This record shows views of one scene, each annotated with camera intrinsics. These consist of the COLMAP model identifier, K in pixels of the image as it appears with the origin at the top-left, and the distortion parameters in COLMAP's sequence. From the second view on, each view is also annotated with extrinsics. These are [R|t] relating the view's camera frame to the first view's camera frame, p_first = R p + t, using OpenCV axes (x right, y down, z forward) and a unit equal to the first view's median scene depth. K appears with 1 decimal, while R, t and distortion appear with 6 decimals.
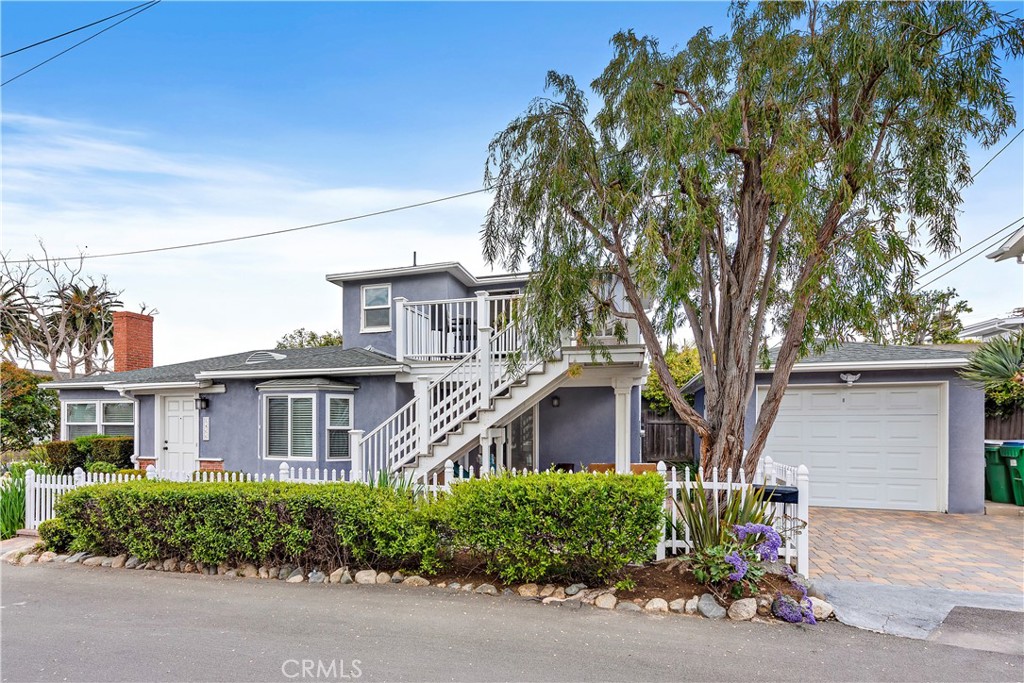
lens RADIAL K [[517.3, 0, 460.7], [0, 517.3, 423.5], [0, 0, 1]] dist [0.004332, 0.000144]
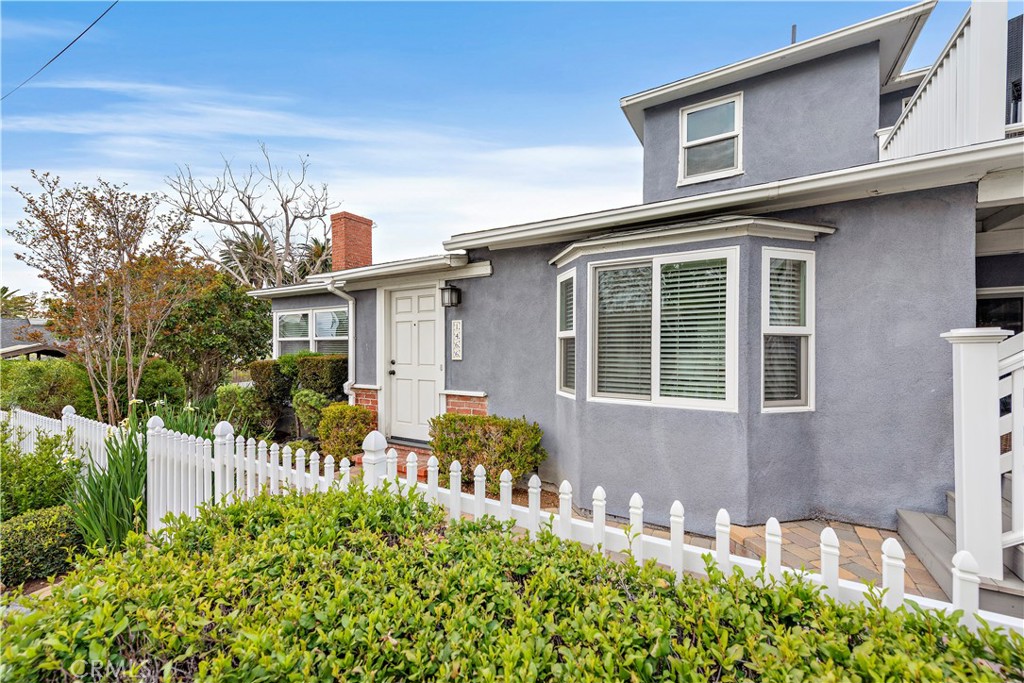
lens RADIAL K [[411.5, 0, 508.7], [0, 411.5, 349.7], [0, 0, 1]] dist [0.003140, 0.000078]
pose [[0.977500, -0.002215, -0.210922, -0.386078], [0.003546, 0.999976, 0.005932, 0.020898], [0.210904, -0.006547, 0.977485, 0.640614]]
